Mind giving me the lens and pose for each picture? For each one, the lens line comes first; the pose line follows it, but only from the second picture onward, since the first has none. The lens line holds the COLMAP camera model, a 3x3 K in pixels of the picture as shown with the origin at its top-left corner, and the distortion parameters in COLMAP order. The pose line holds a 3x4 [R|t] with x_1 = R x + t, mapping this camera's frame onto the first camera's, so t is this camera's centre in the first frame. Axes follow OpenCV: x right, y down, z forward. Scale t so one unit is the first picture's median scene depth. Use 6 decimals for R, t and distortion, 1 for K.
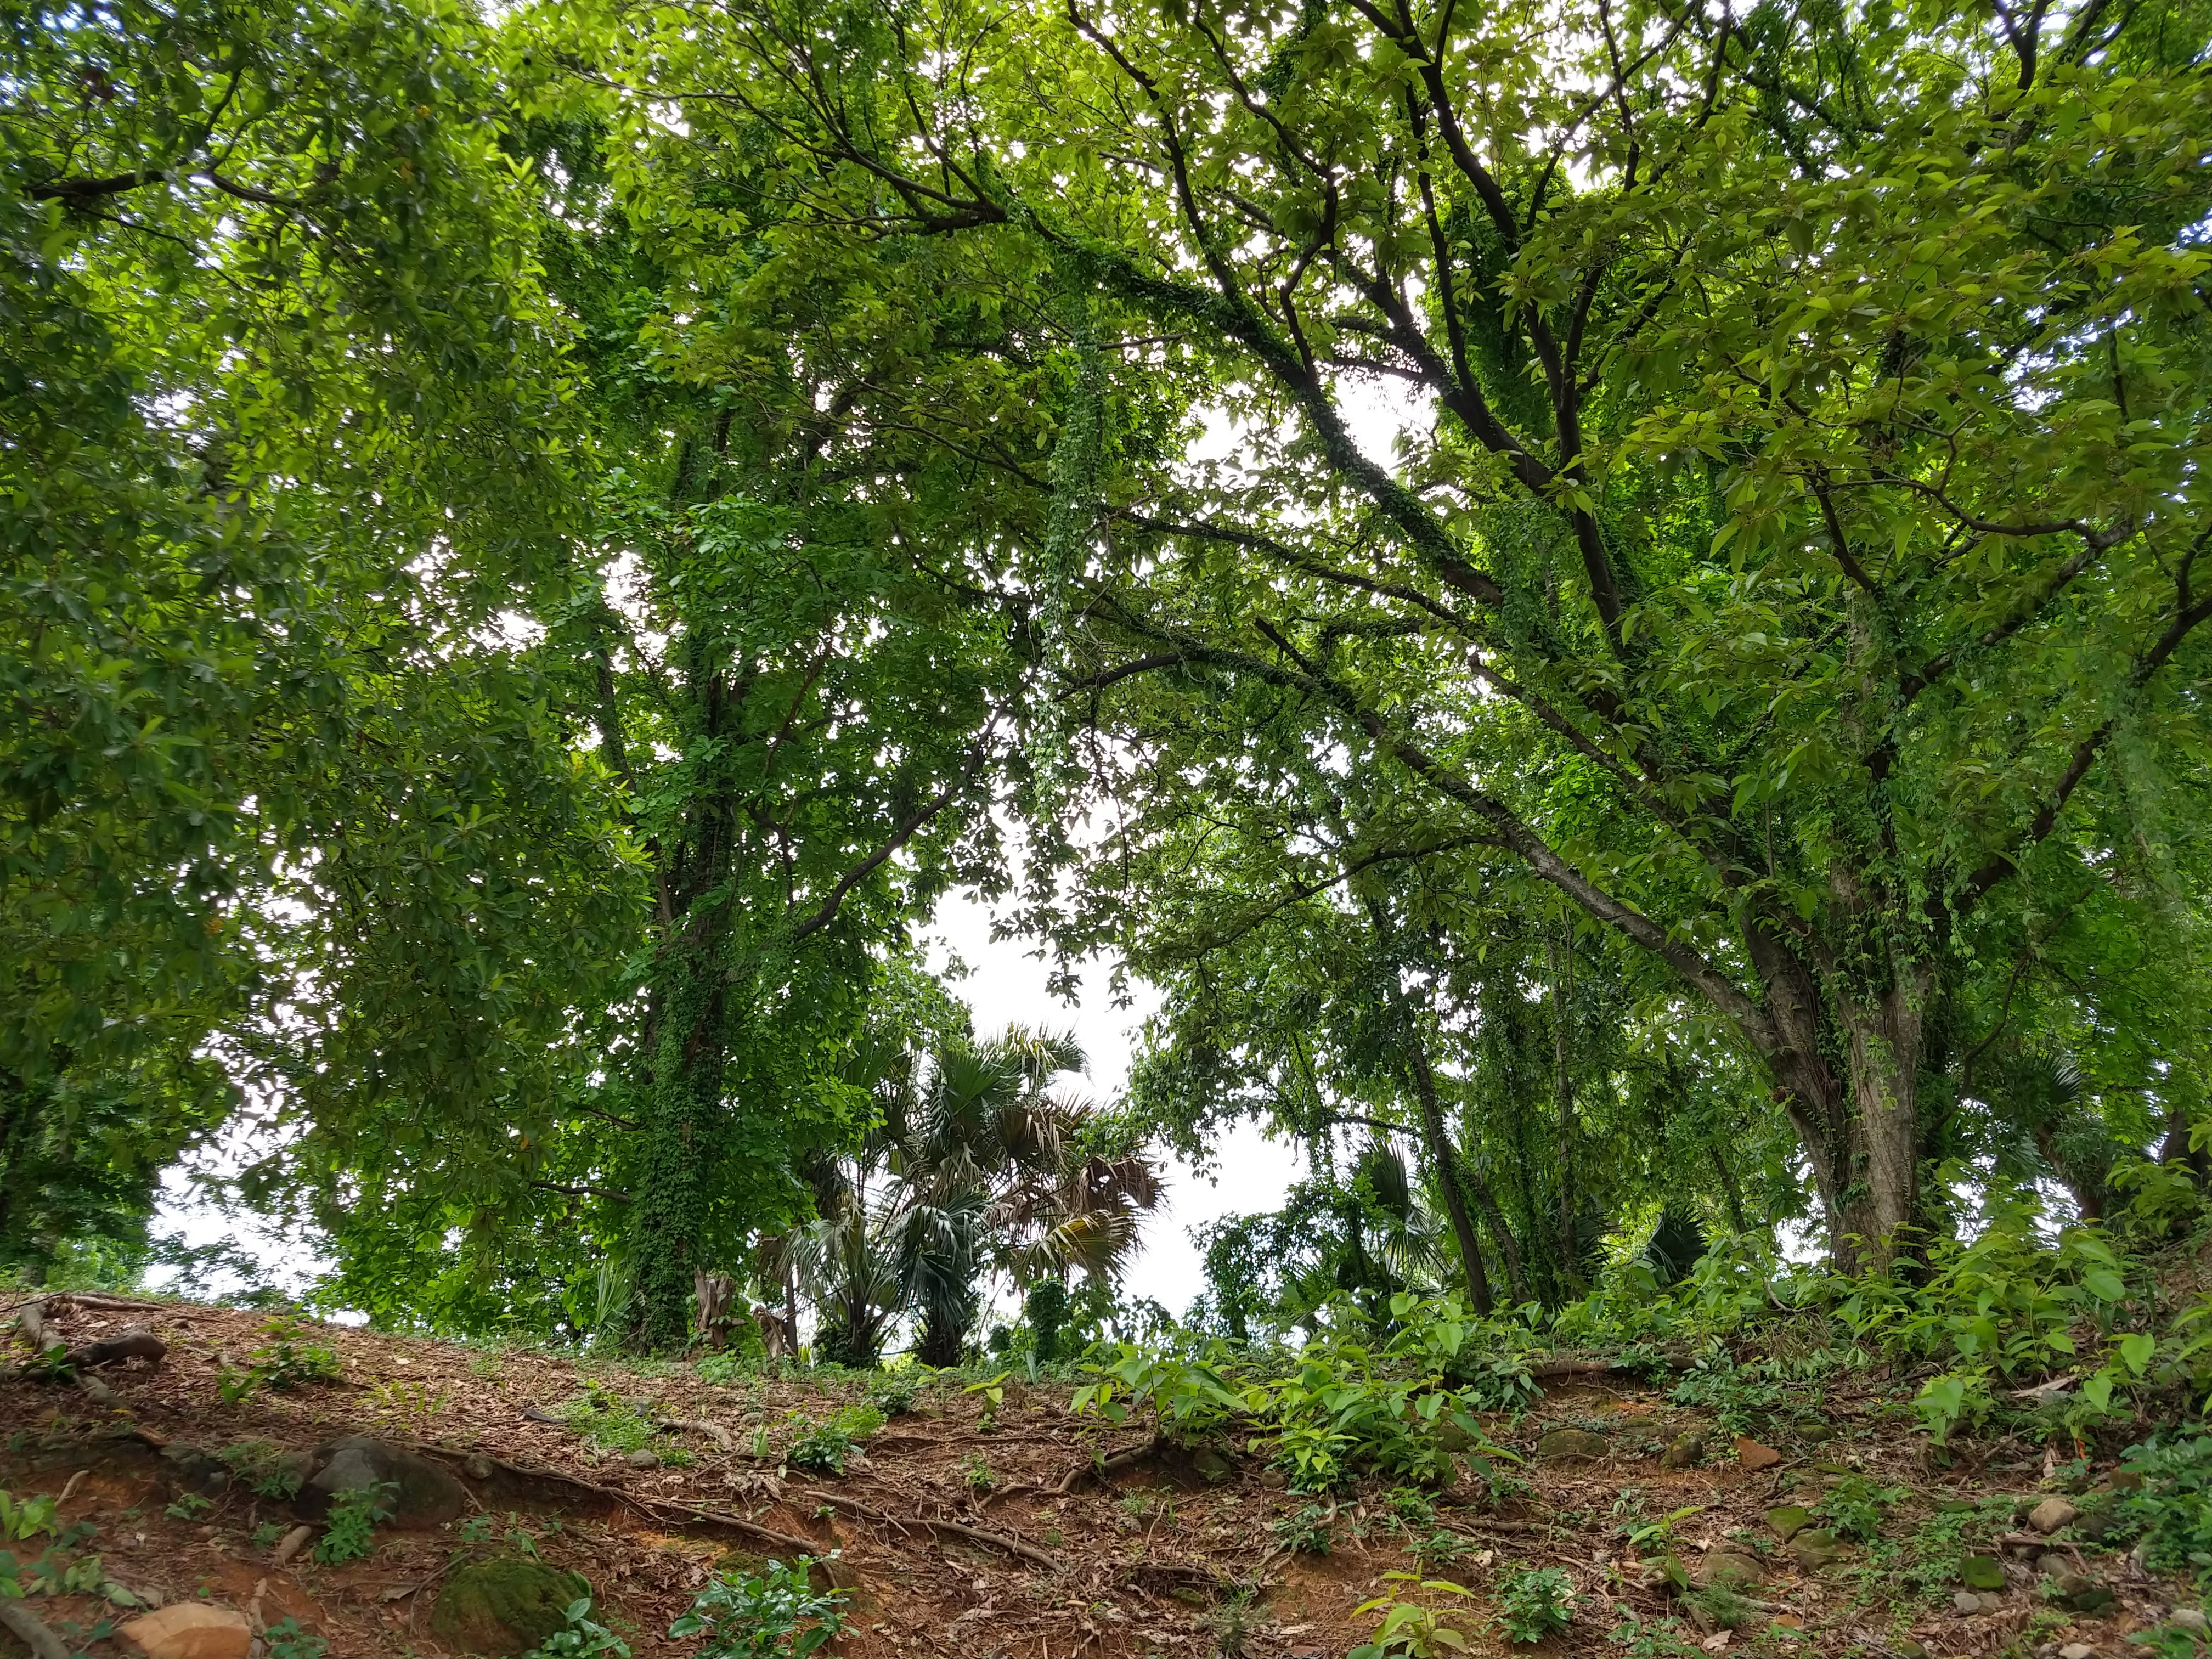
lens RADIAL K [[1788.4, 0, 1115.0], [0, 1788.4, 826.3], [0, 0, 1]] dist [0.120326, -0.196568]
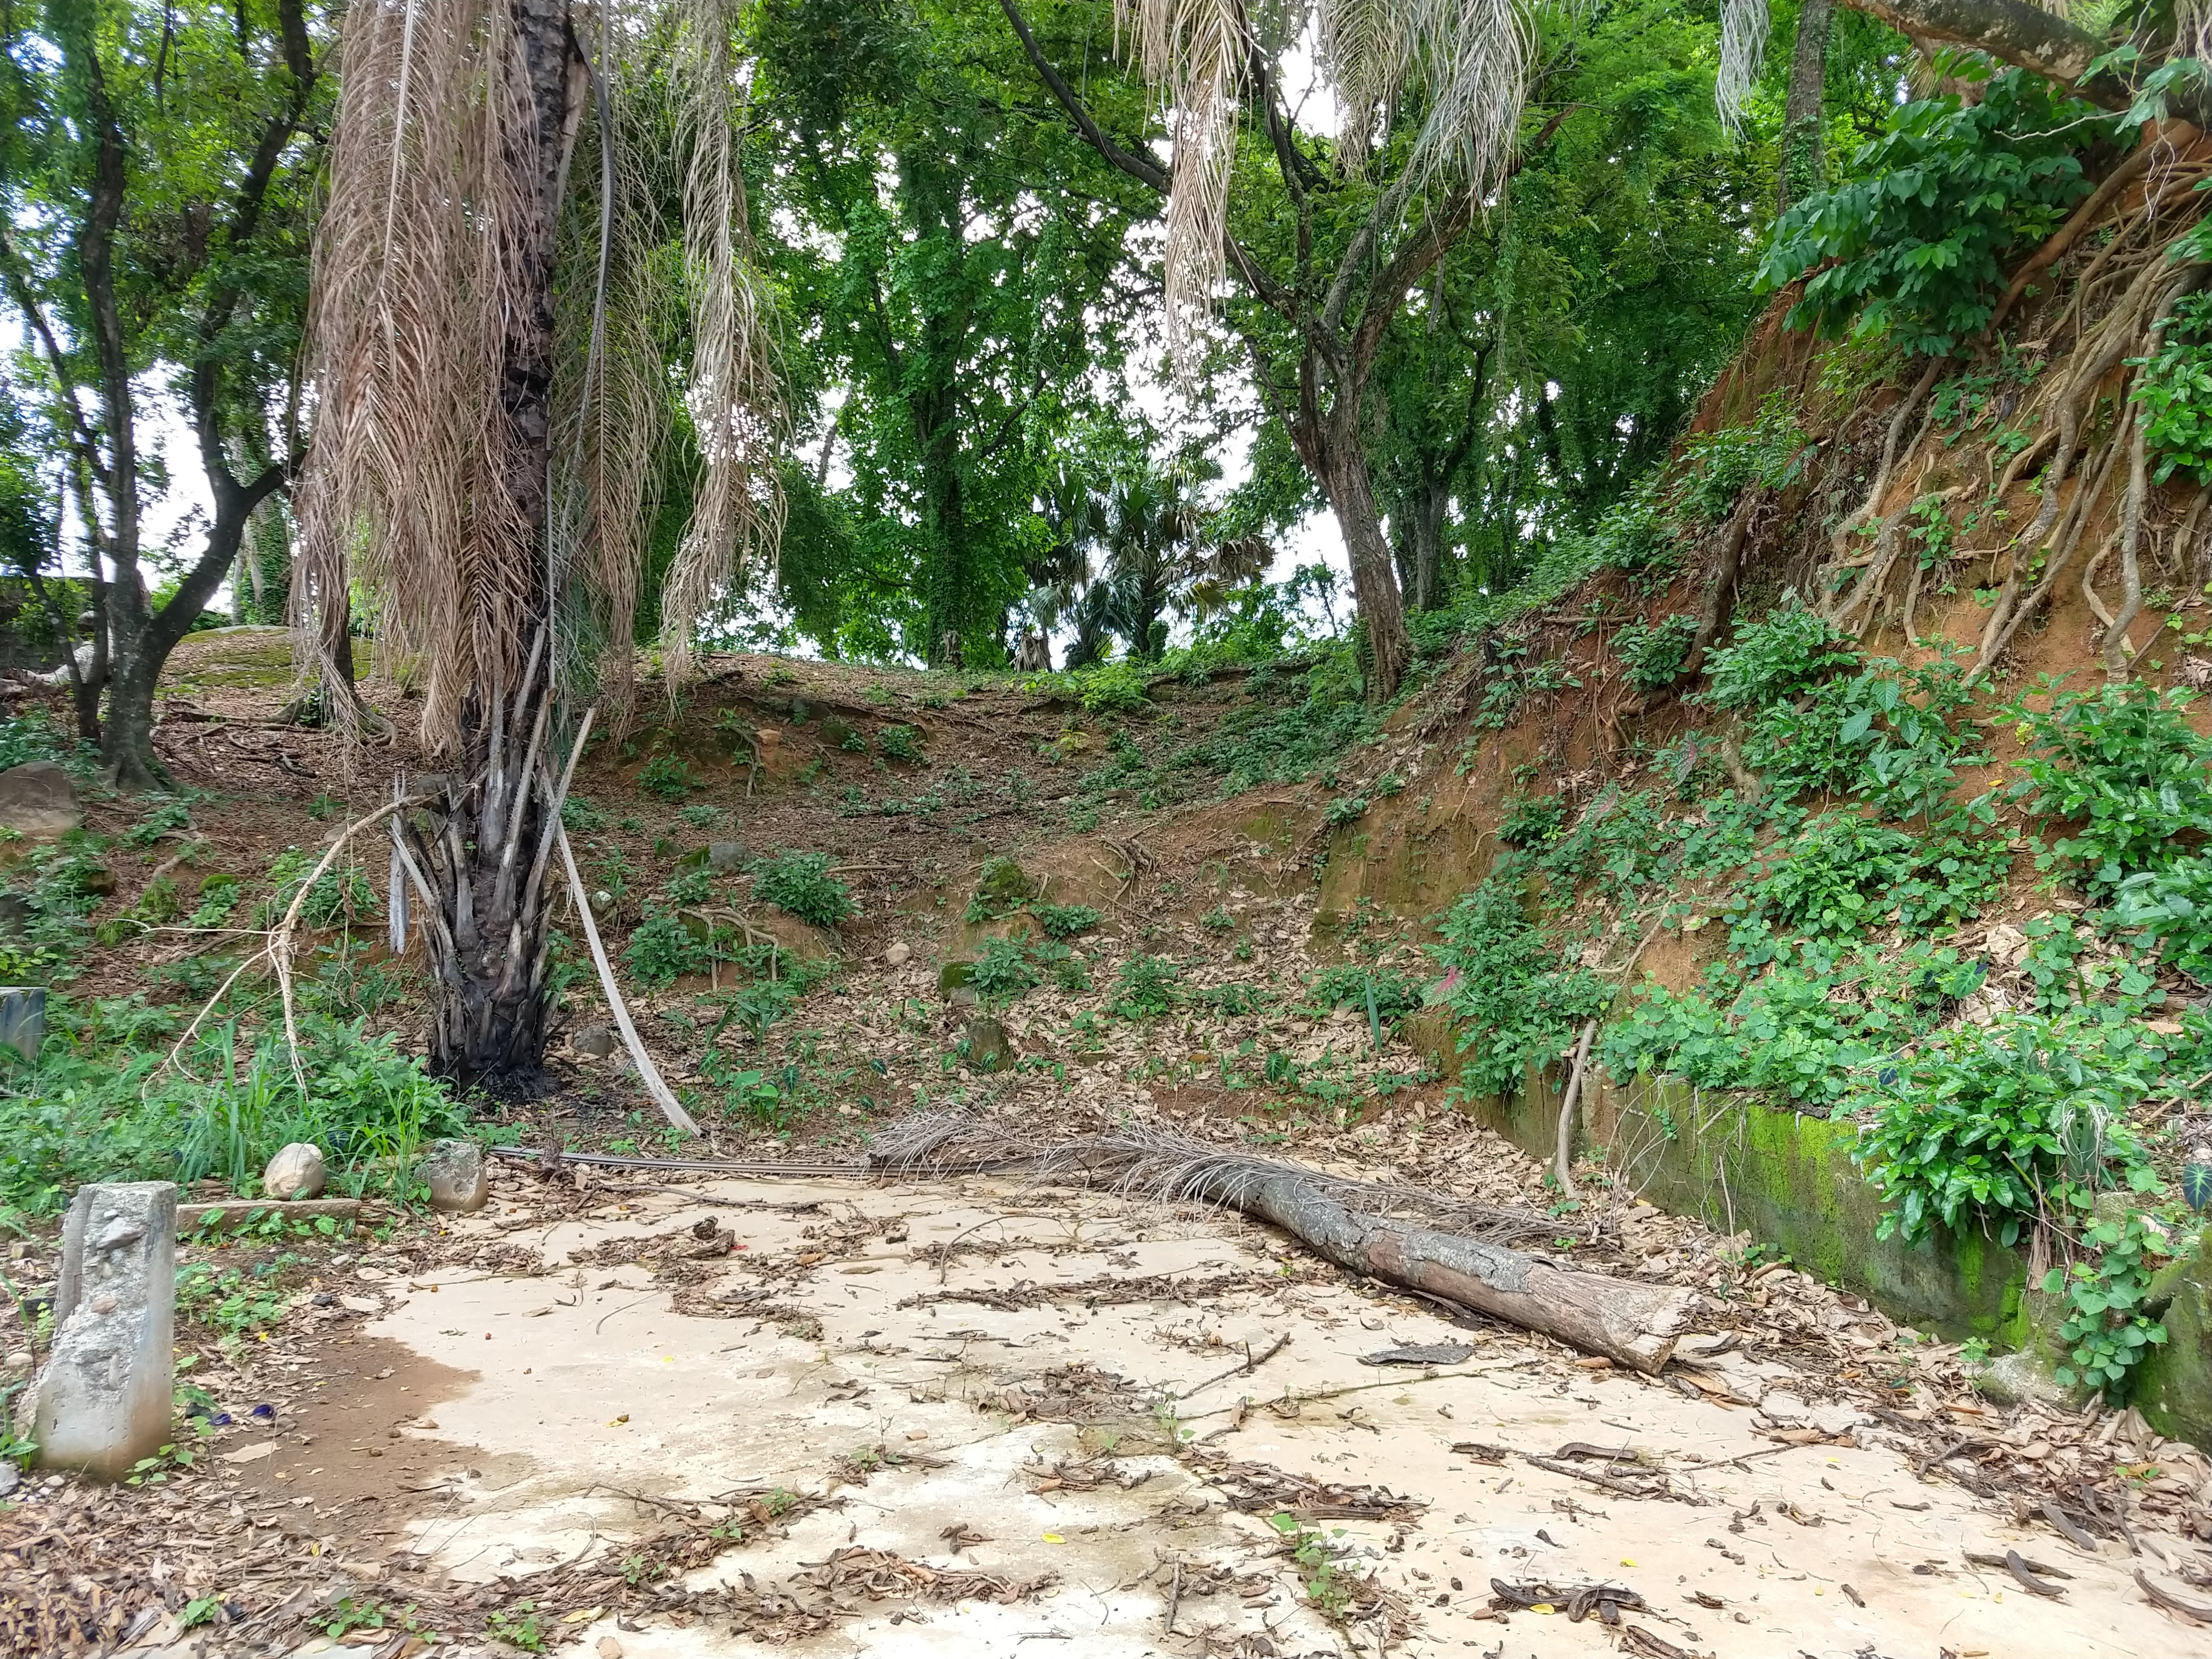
lens RADIAL K [[1788.4, 0, 1106.4], [0, 1788.4, 834.0], [0, 0, 1]] dist [0.120326, -0.196568]
pose [[0.975775, 0.003361, -0.218751, 0.234981], [0.080317, 0.924562, 0.372471, -0.170495], [0.203501, -0.381018, 0.901894, -0.539221]]
